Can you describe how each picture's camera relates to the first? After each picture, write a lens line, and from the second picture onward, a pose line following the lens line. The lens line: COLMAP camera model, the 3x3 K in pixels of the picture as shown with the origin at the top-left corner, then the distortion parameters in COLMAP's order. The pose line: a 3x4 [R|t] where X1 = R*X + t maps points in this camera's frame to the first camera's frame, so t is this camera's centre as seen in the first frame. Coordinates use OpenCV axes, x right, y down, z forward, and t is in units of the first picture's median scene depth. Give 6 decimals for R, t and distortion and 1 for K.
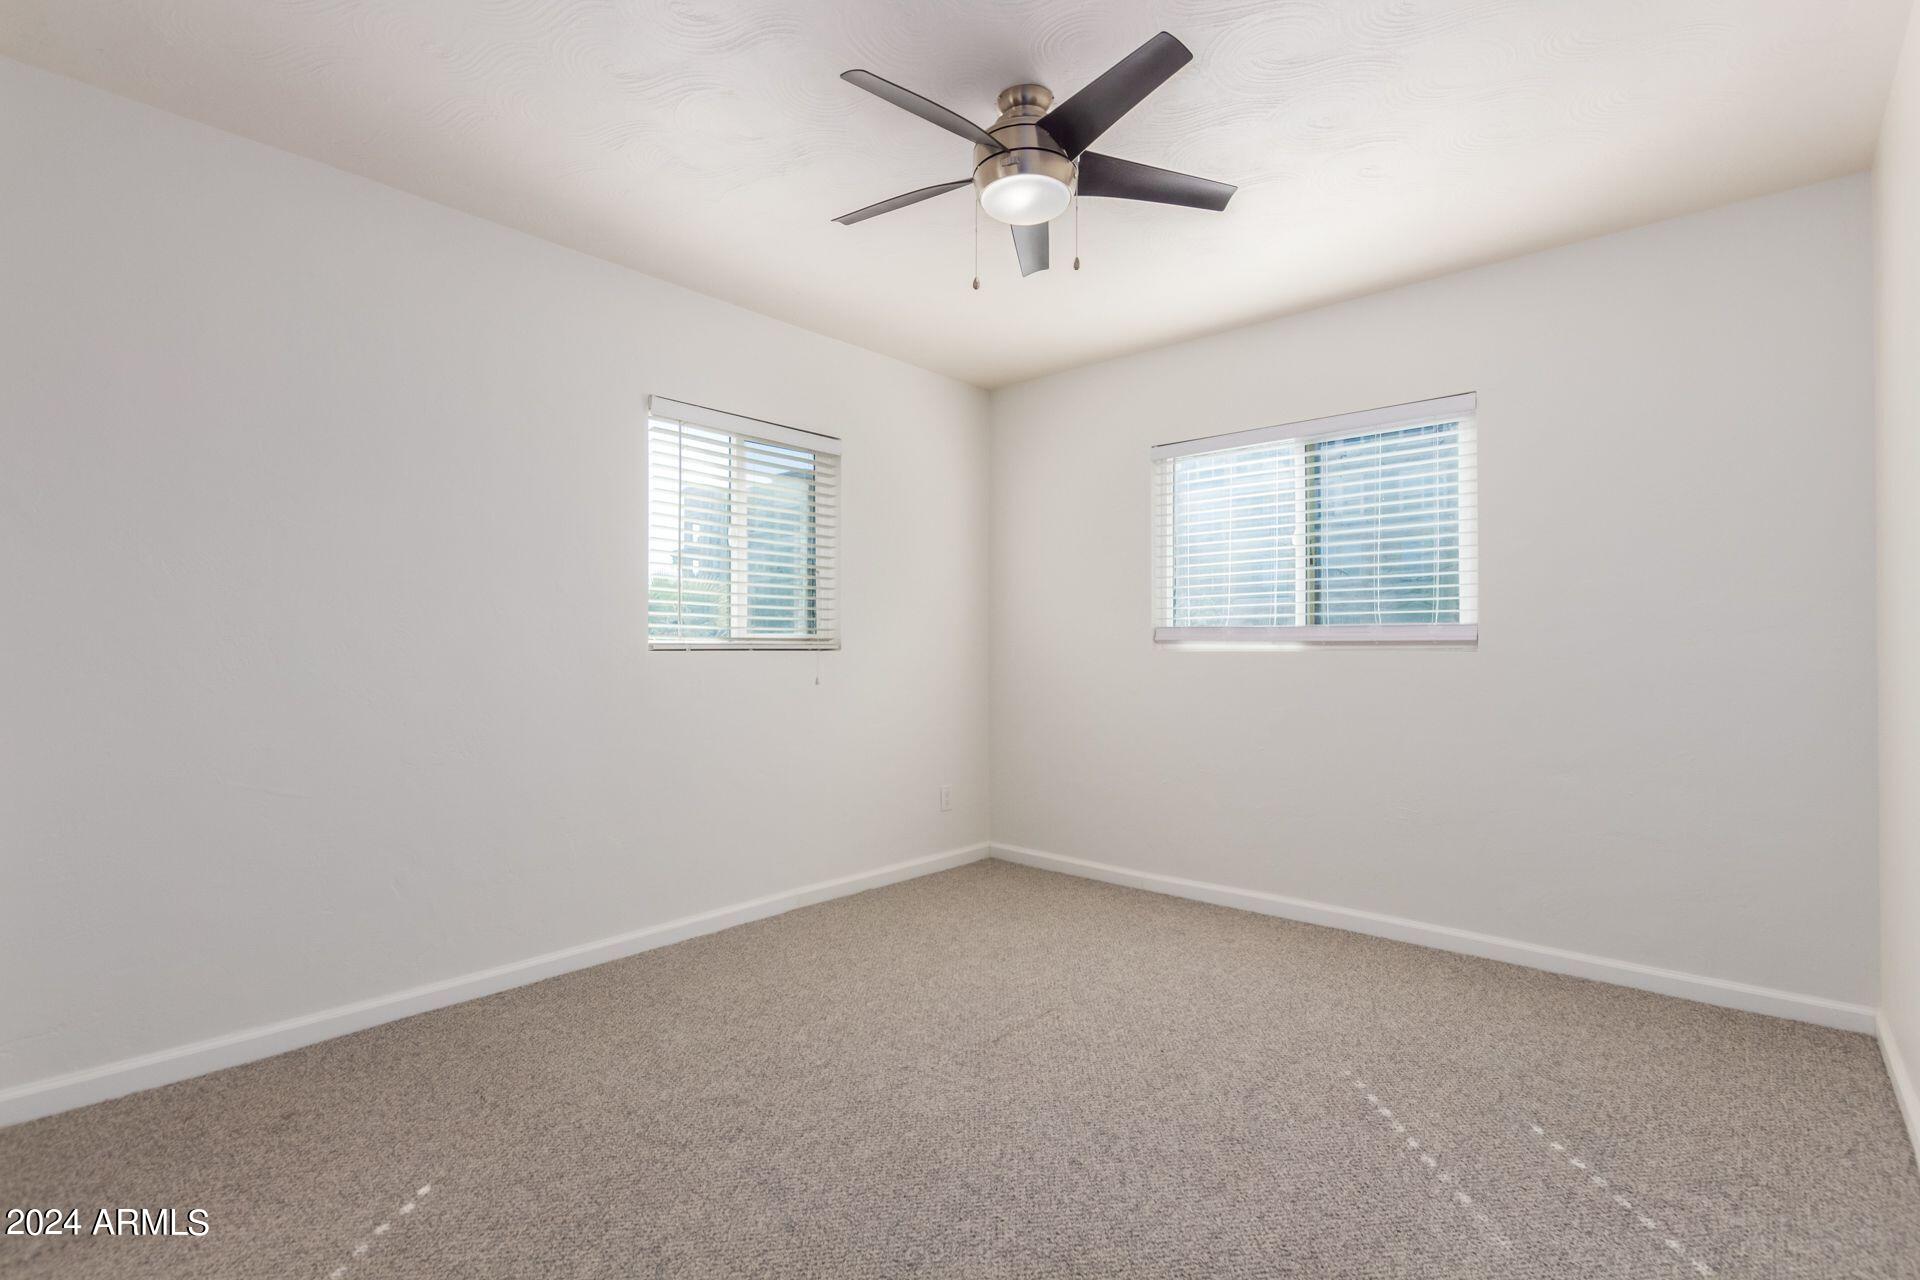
lens RADIAL K [[884.8, 0, 972.1], [0, 884.8, 642.0], [0, 0, 1]] dist [0.000176, -0.000681]
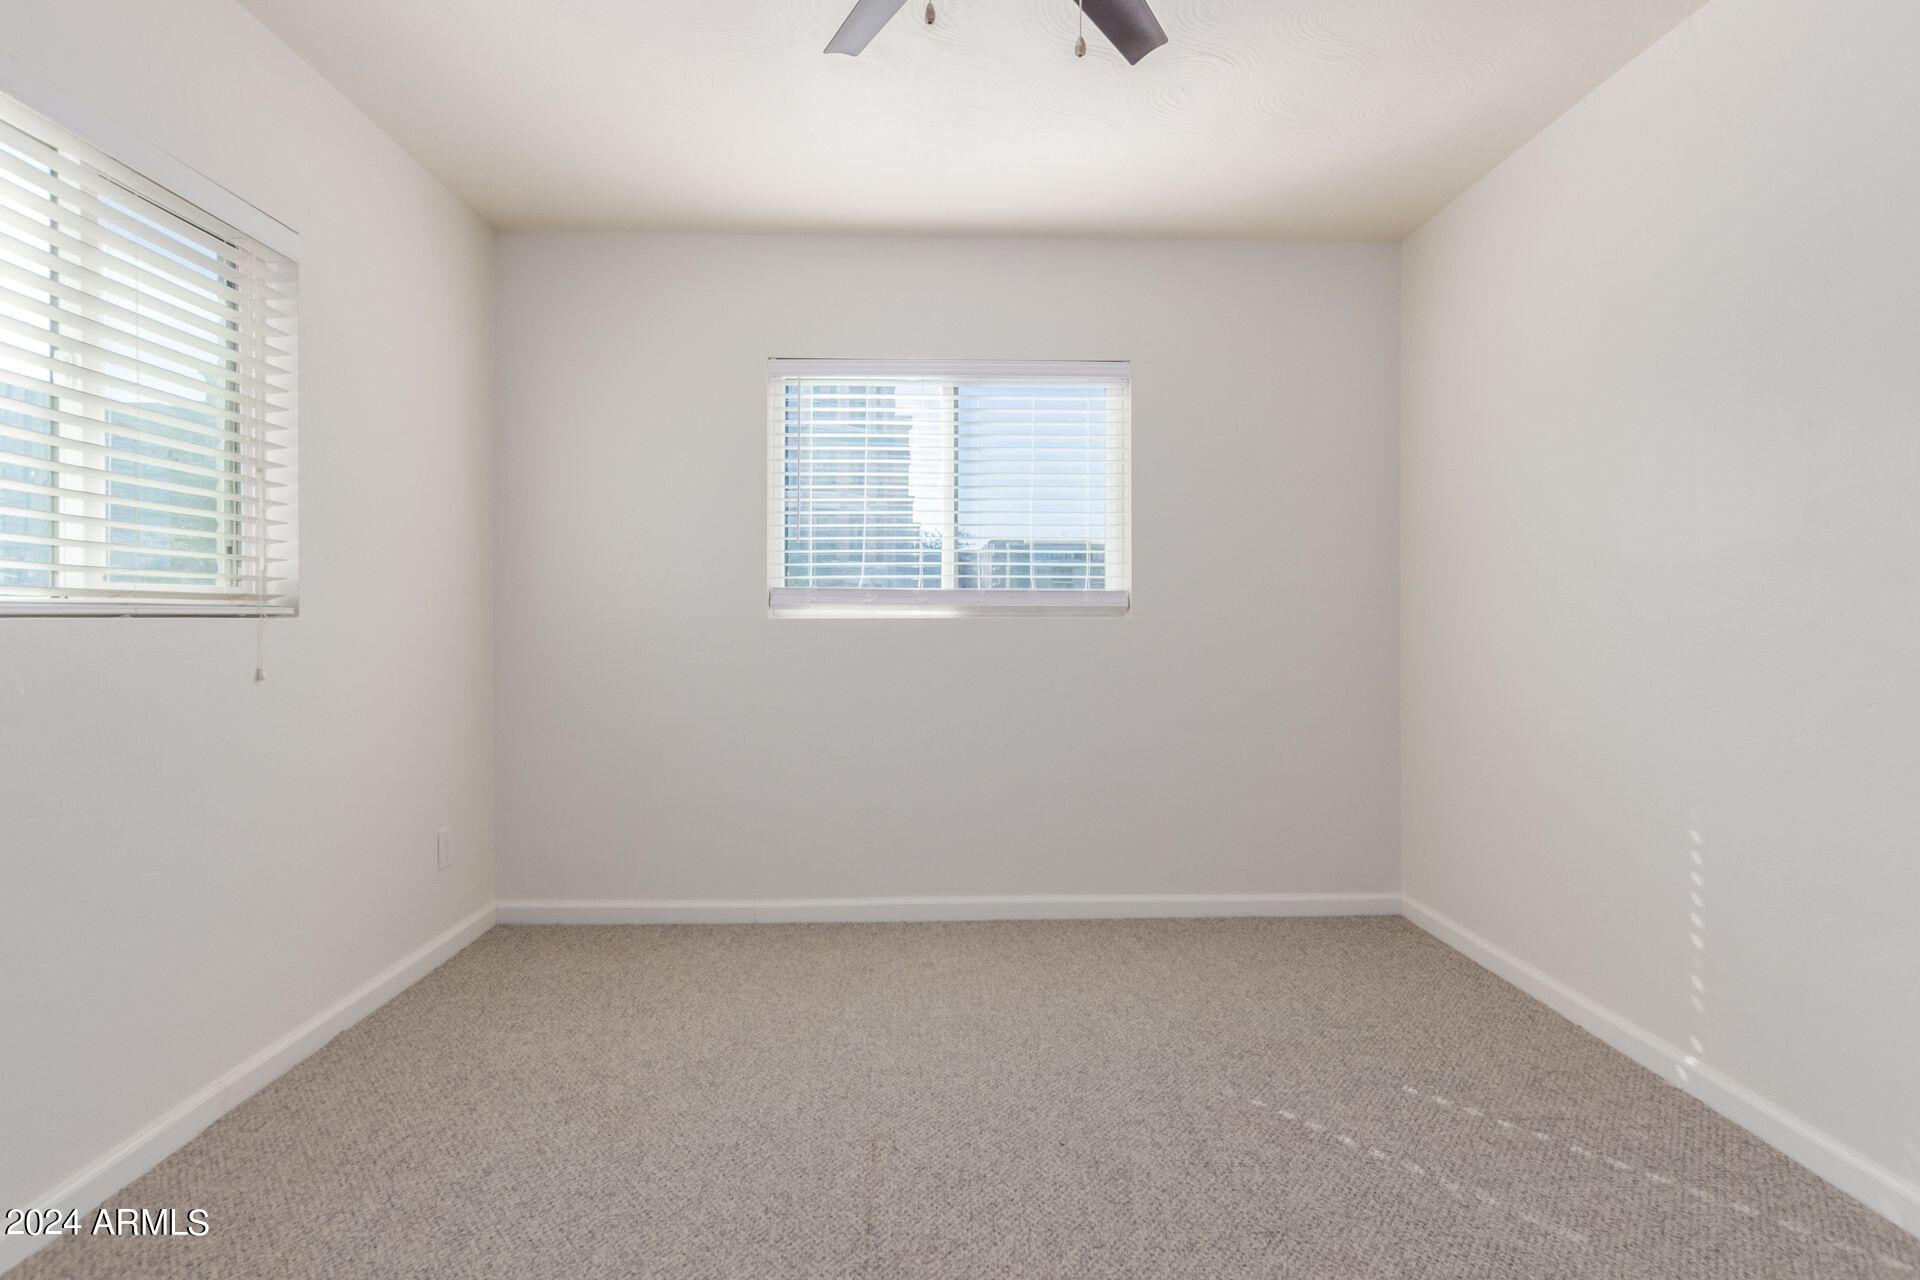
lens RADIAL K [[913.2, 0, 952.0], [0, 913.2, 623.4], [0, 0, 1]] dist [0.003536, 0.000294]
pose [[0.731161, -0.004672, 0.682189, -0.284257], [-0.005497, 0.999904, 0.012739, 0.004898], [-0.682183, -0.013065, 0.731065, 0.365958]]
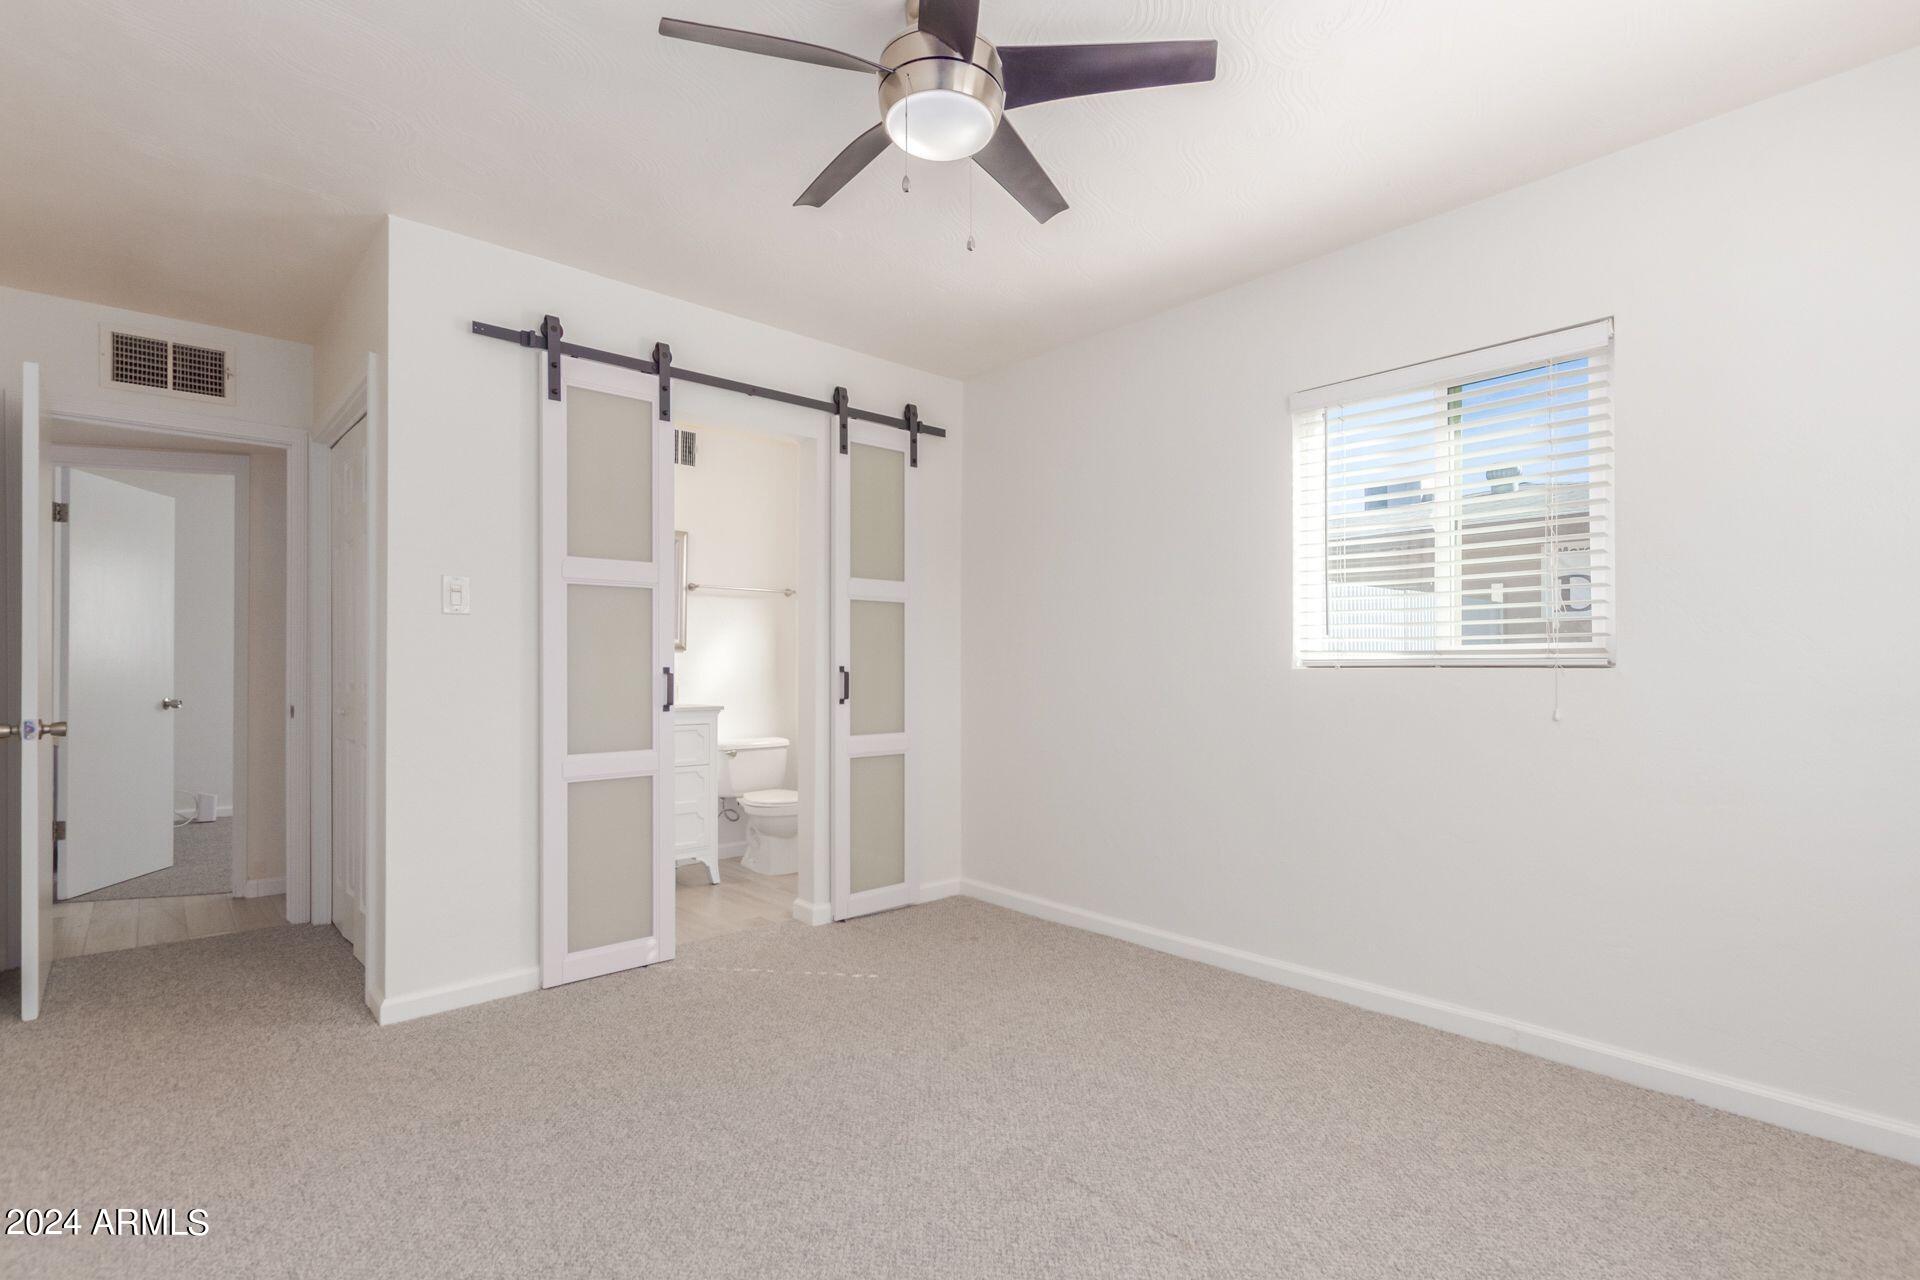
lens RADIAL K [[886.1, 0, 964.4], [0, 886.1, 660.6], [0, 0, 1]] dist [-0.000722, 0.000342]
pose [[-0.117332, -0.011118, -0.993030, 0.600613], [0.006172, 0.999910, -0.011924, 0.011154], [0.993074, -0.007528, -0.117253, 0.757076]]
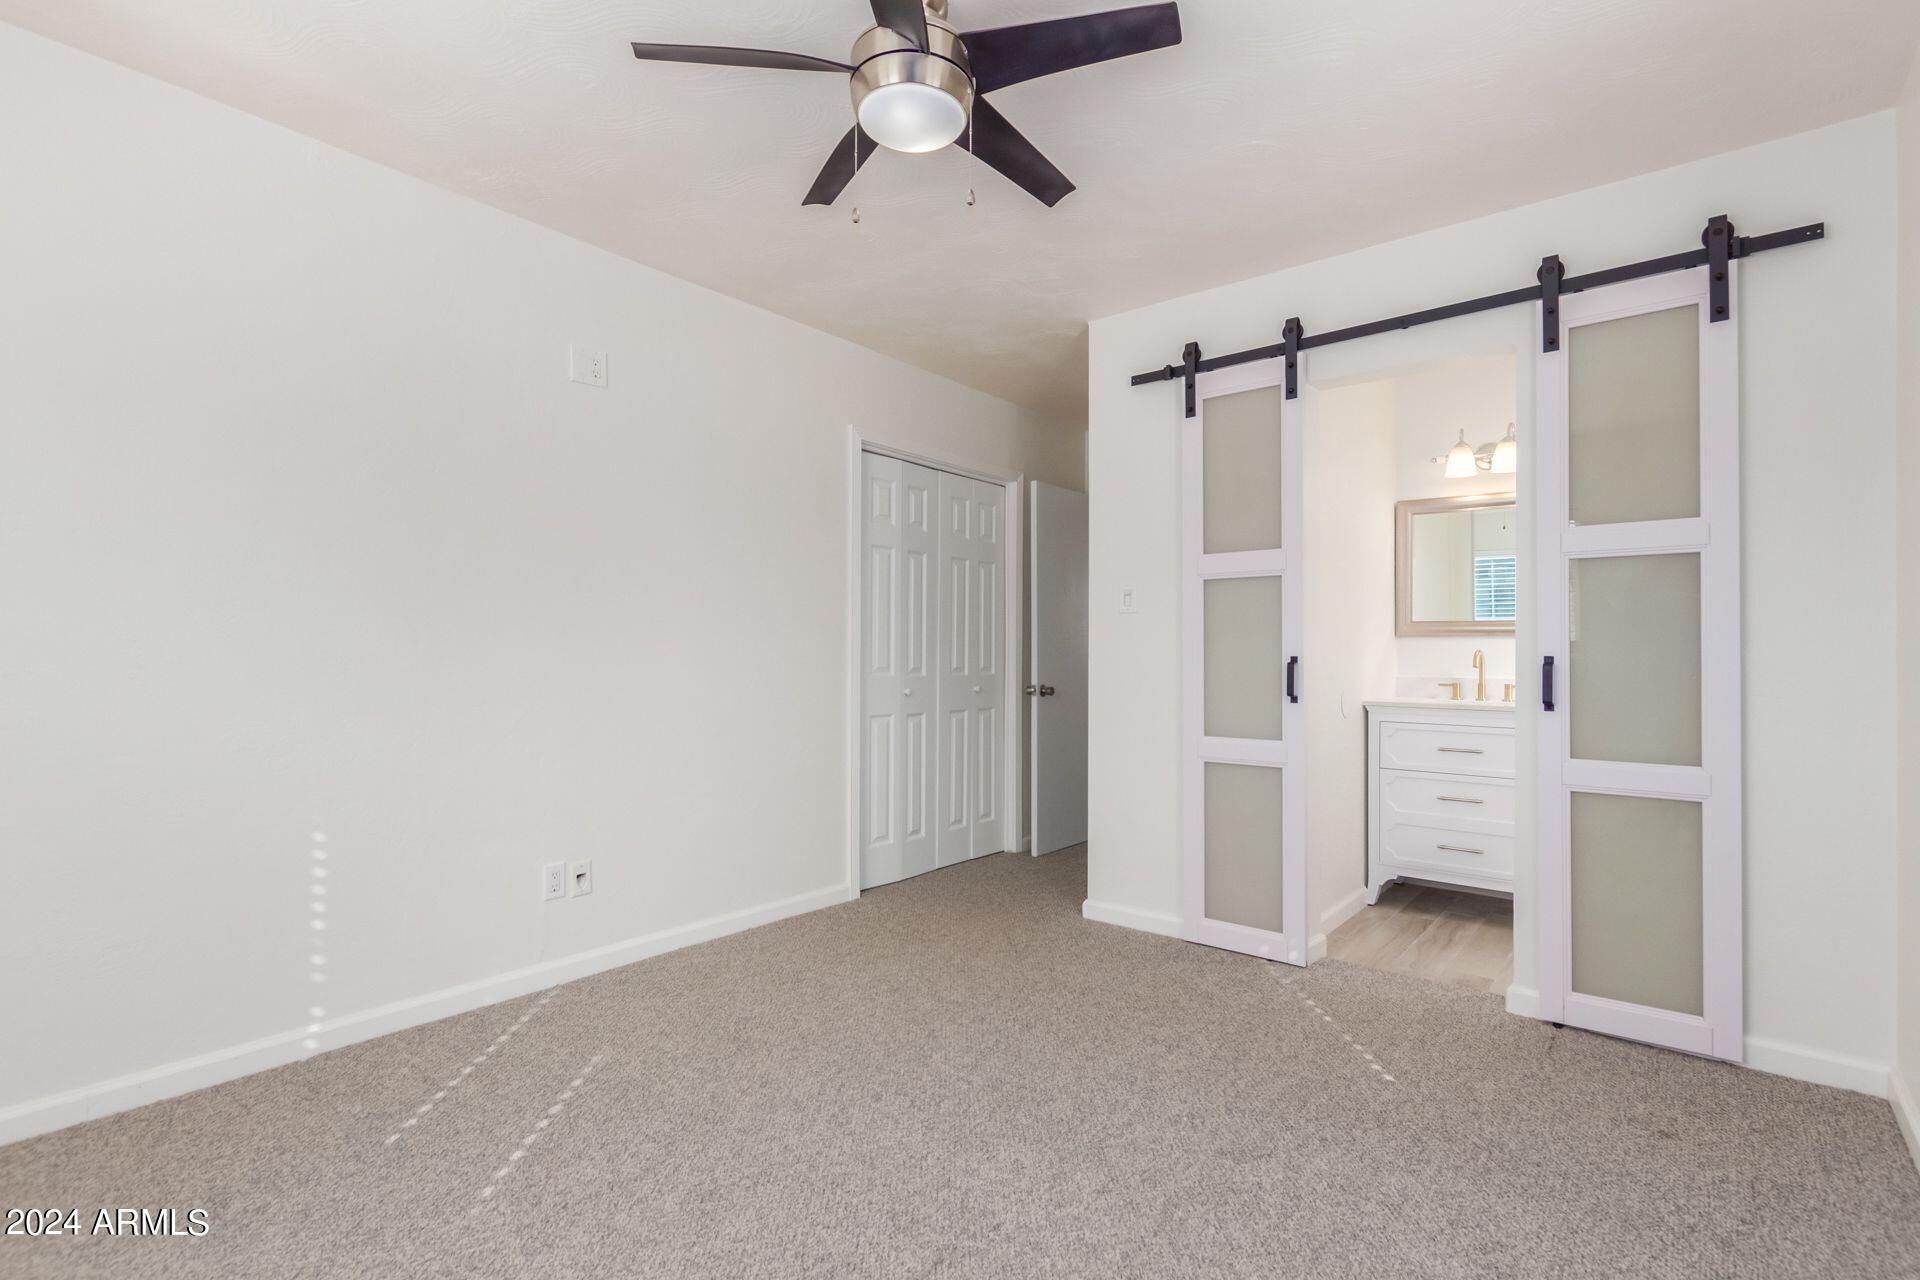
lens RADIAL K [[884.8, 0, 972.1], [0, 884.8, 642.0], [0, 0, 1]] dist [0.000176, -0.000681]
pose [[-0.999217, -0.006044, -0.039102, 0.023117], [-0.005449, 0.999868, -0.015313, 0.005469], [0.039190, -0.015088, -0.999118, 1.249584]]
